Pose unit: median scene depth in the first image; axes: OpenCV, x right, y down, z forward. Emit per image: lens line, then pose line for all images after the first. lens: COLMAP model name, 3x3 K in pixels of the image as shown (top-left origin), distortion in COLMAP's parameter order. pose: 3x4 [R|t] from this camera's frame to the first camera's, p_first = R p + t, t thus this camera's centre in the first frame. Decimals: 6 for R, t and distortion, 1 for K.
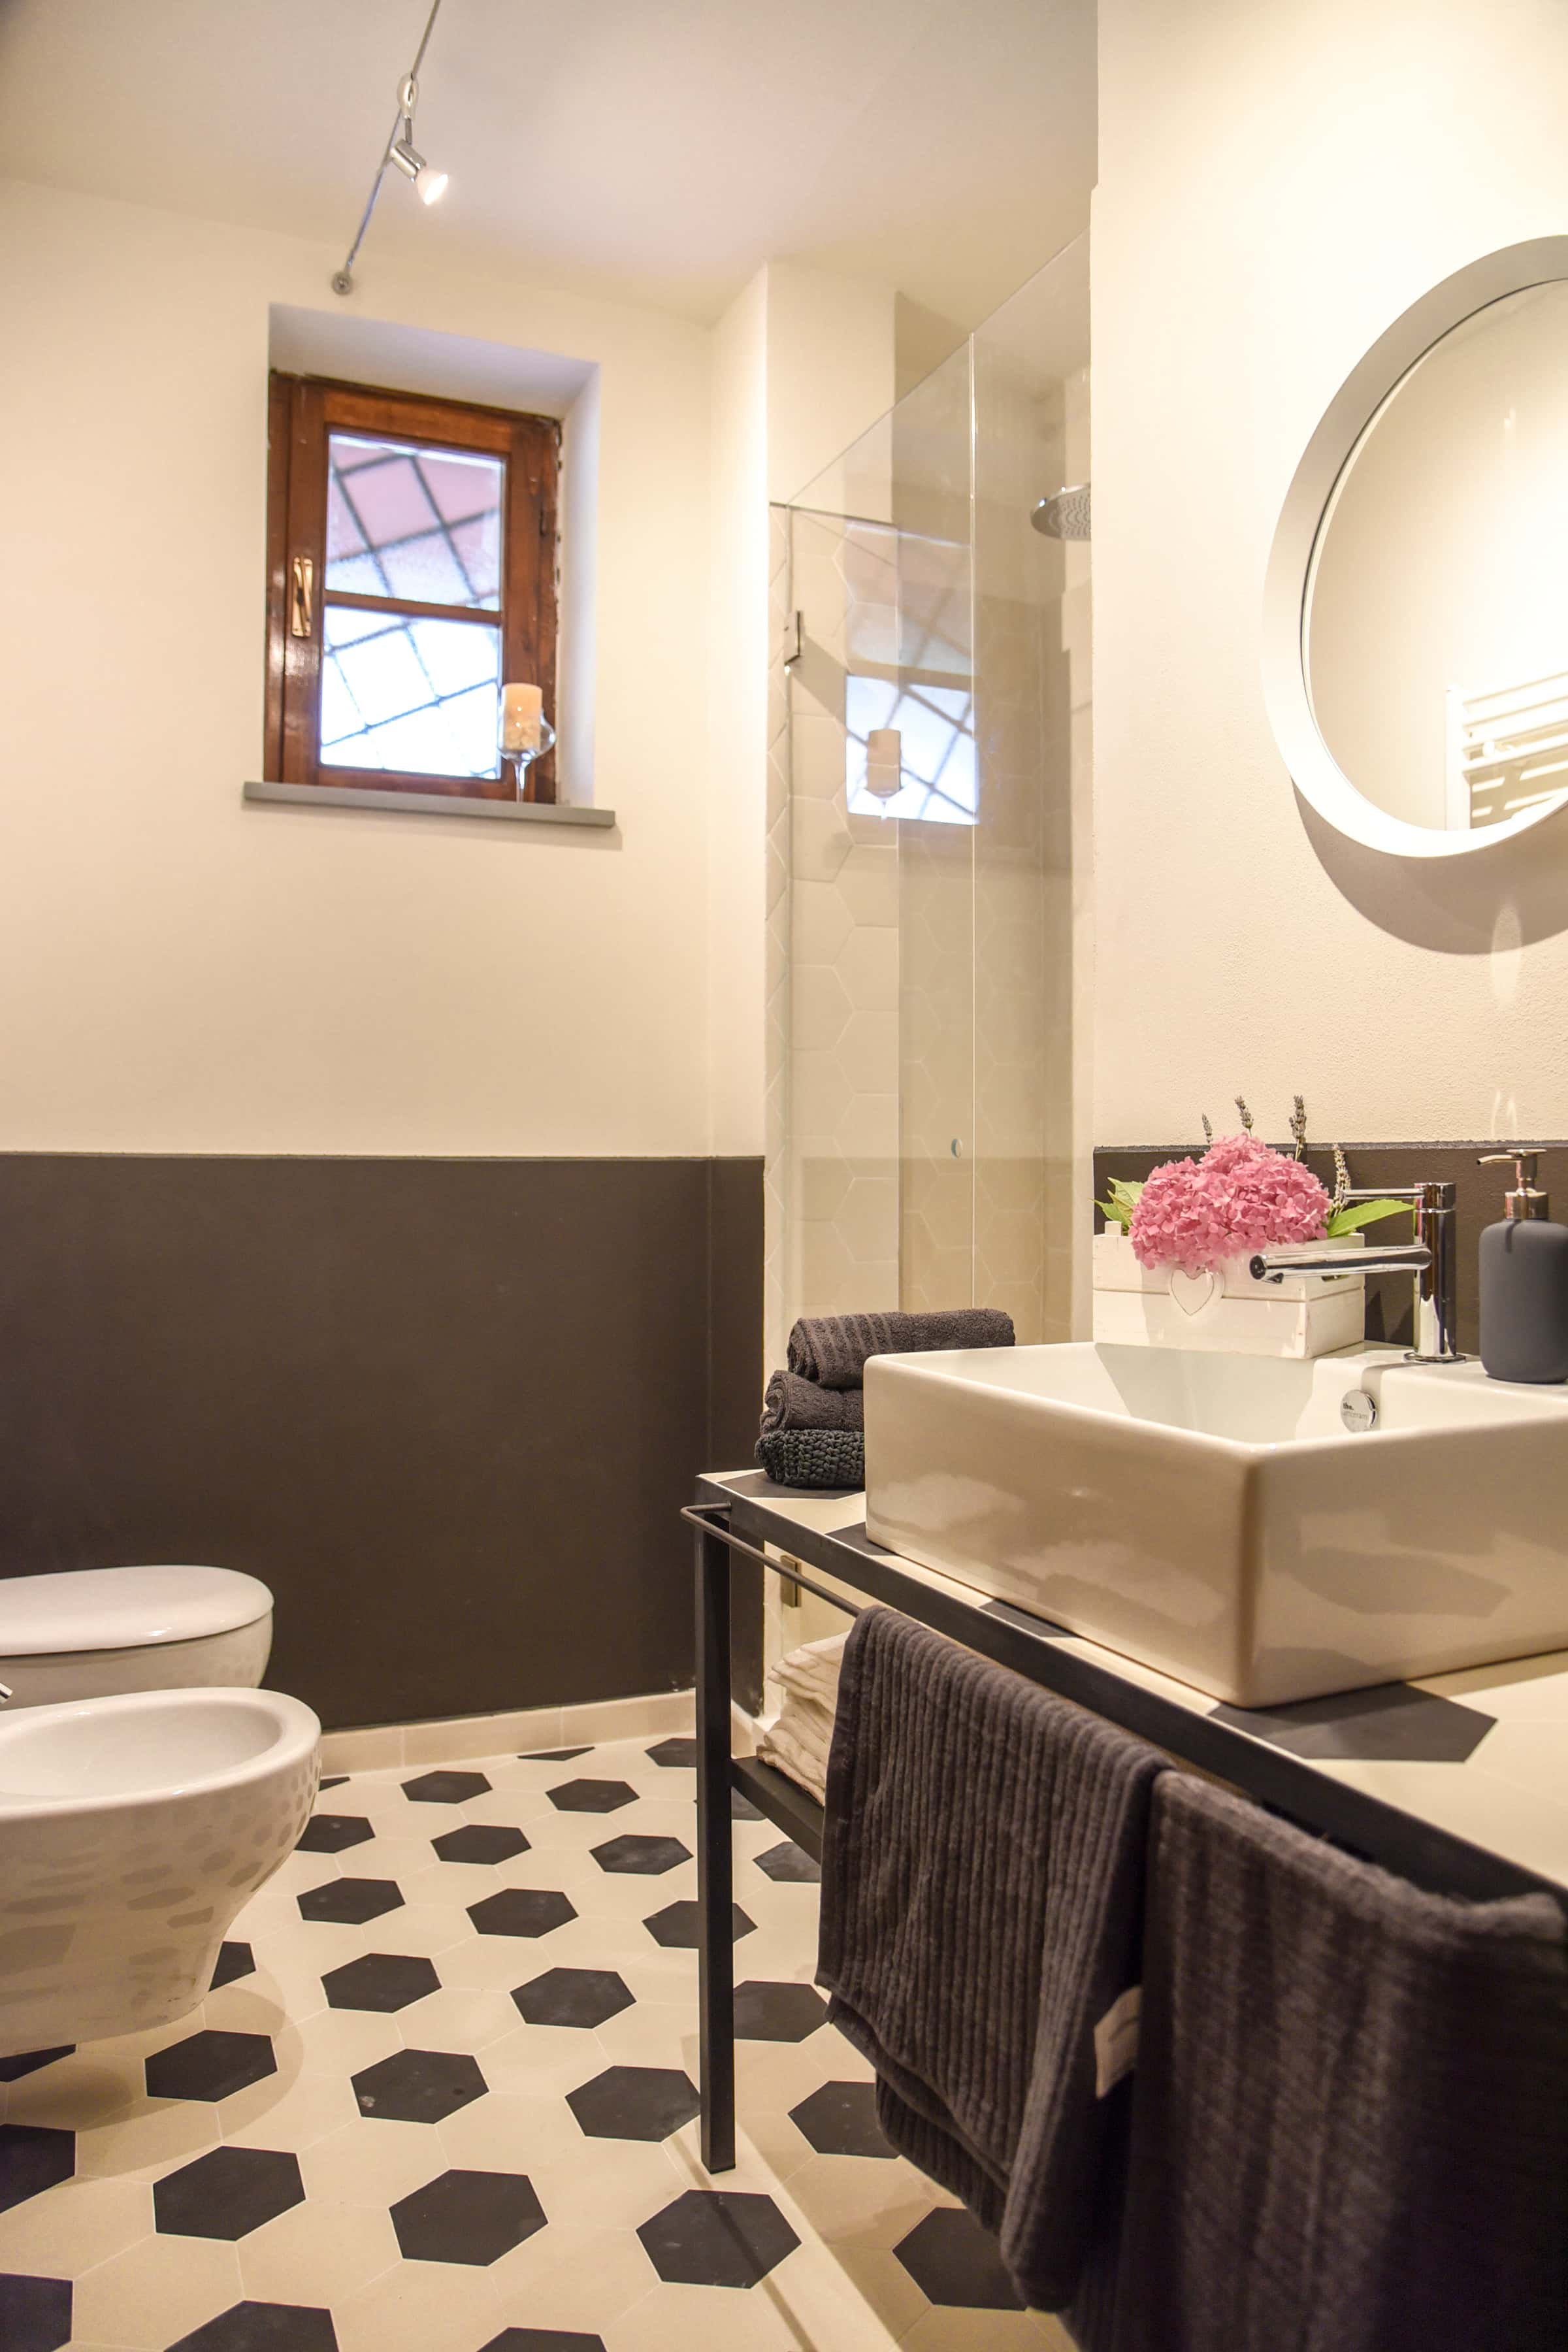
lens RADIAL K [[1622.6, 0, 787.8], [0, 1622.6, 1186.6], [0, 0, 1]] dist [-0.100687, 0.062185]
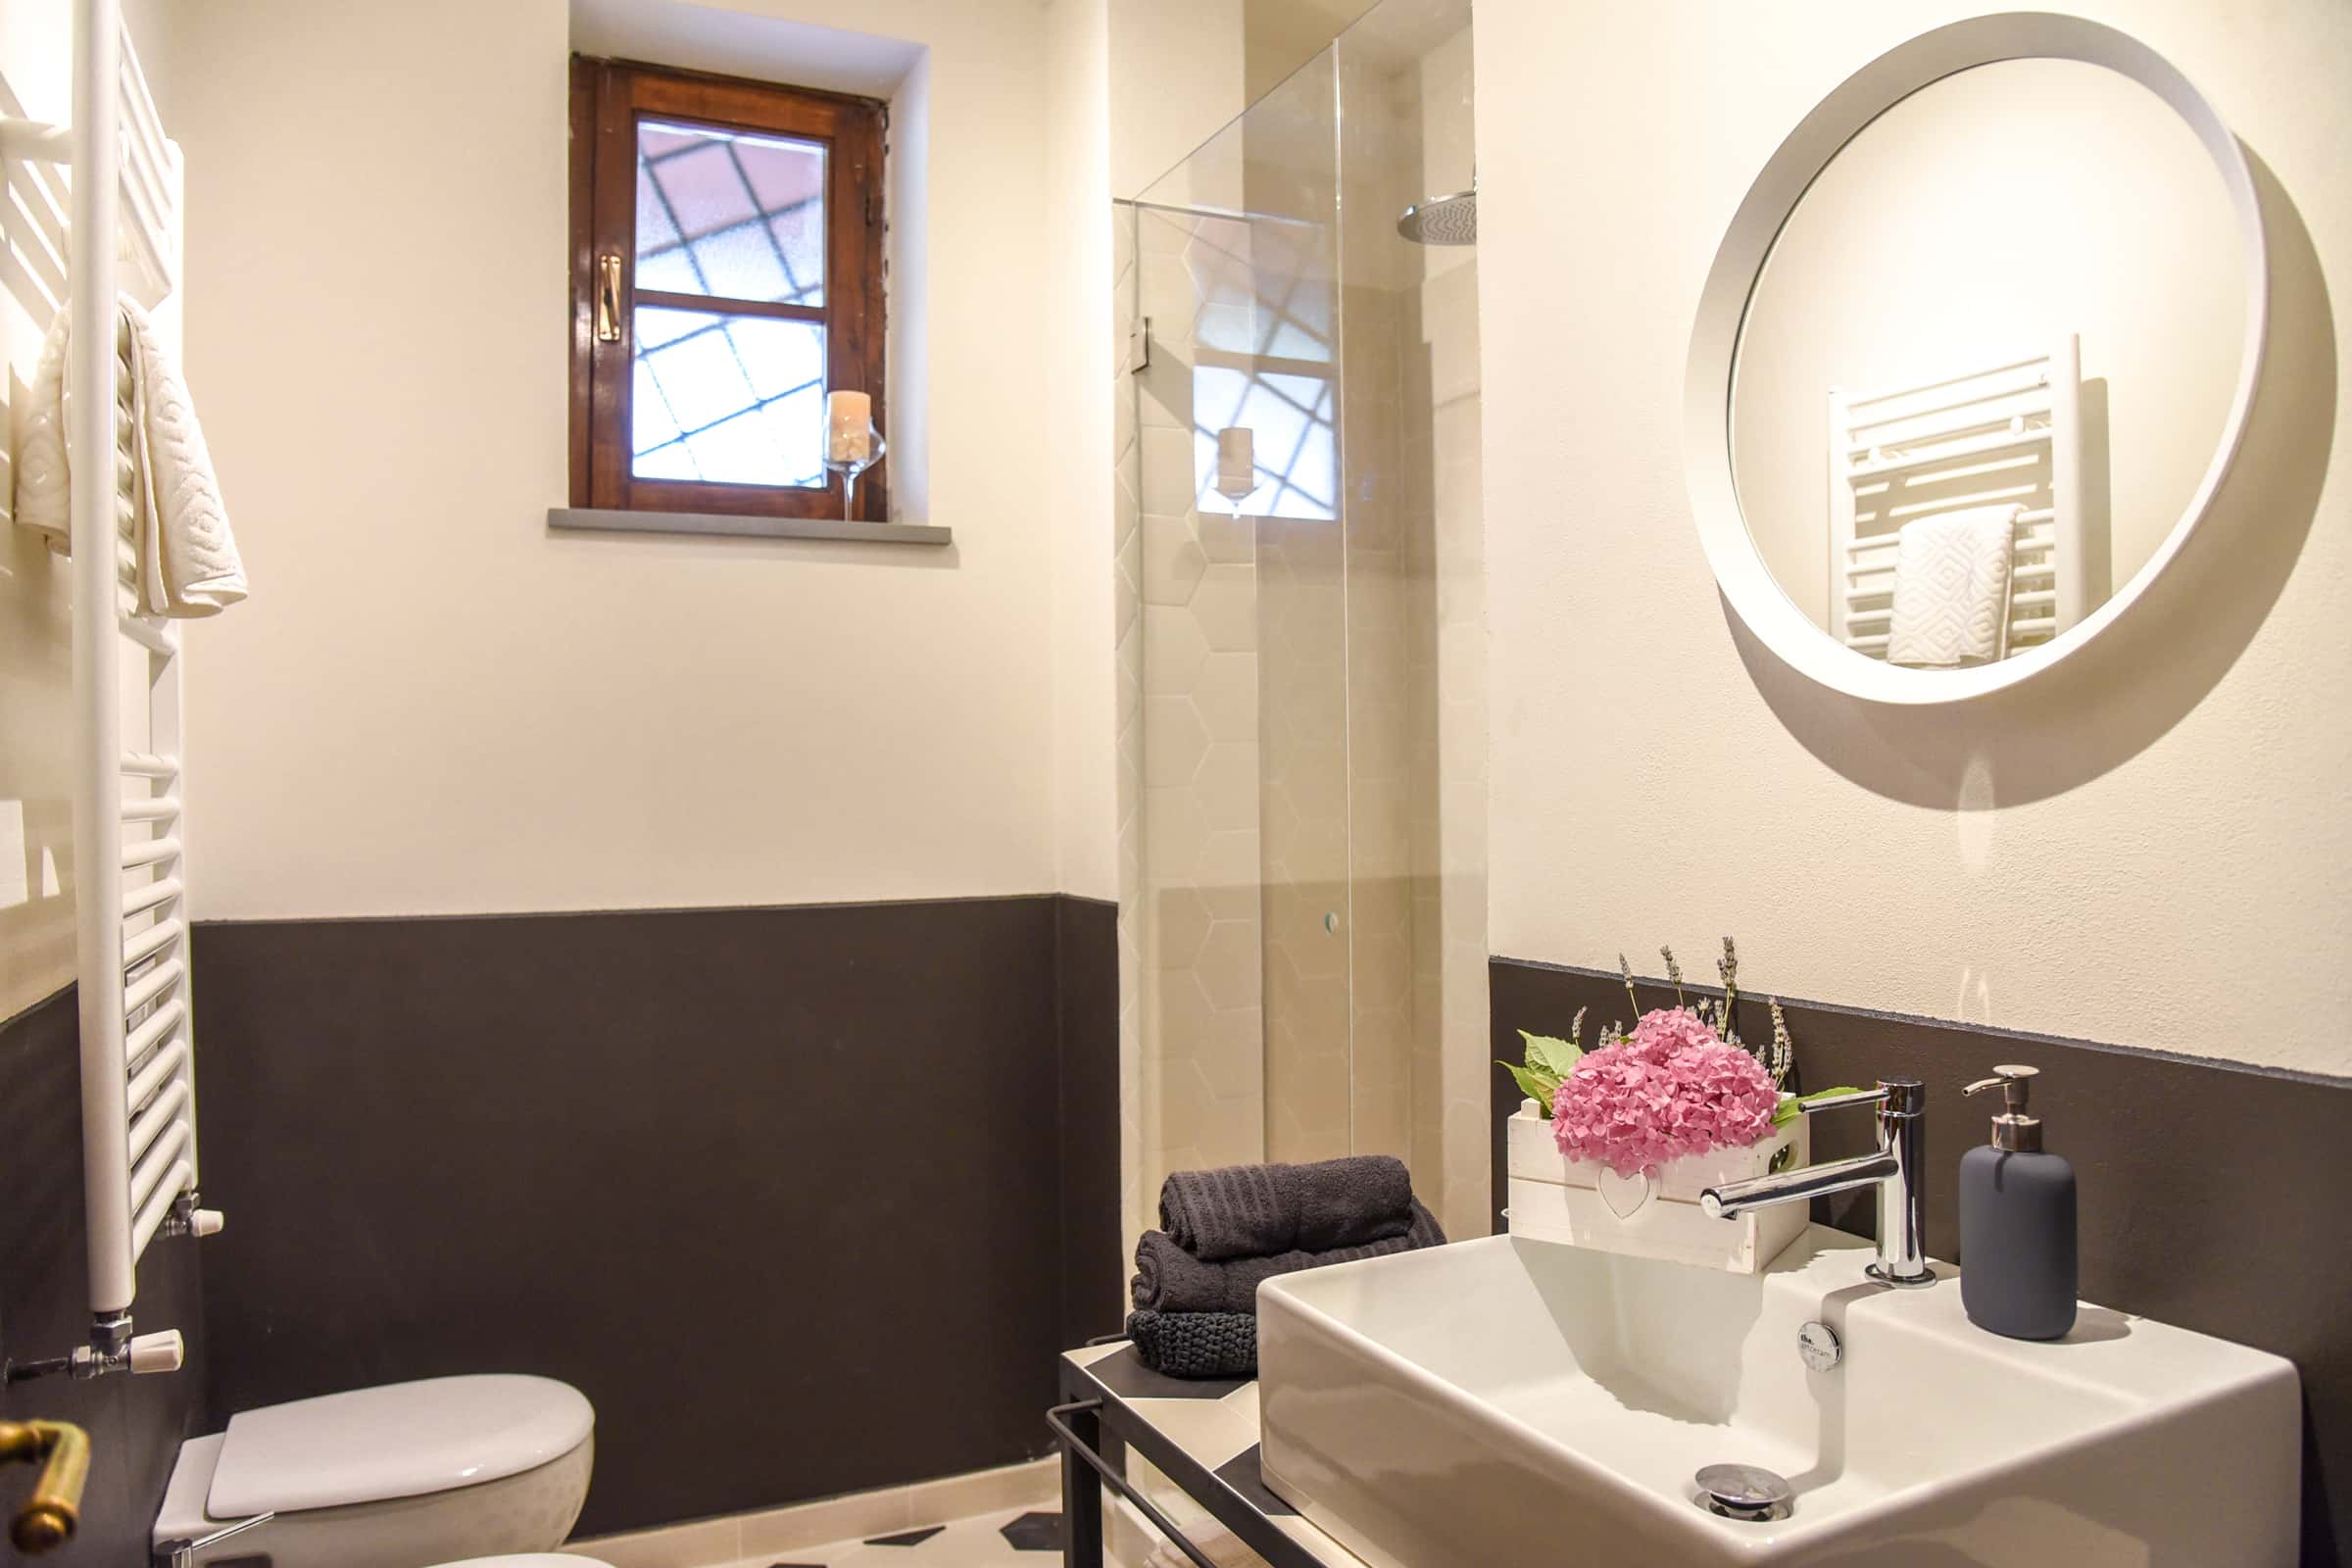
lens RADIAL K [[1622.6, 0, 1176.0], [0, 1622.6, 784.0], [0, 0, 1]] dist [-0.100687, 0.062185]
pose [[0.999333, -0.014337, 0.033584, -0.010867], [0.014510, 0.999883, -0.004890, -0.079440], [-0.033510, 0.005374, 0.999424, 0.063430]]
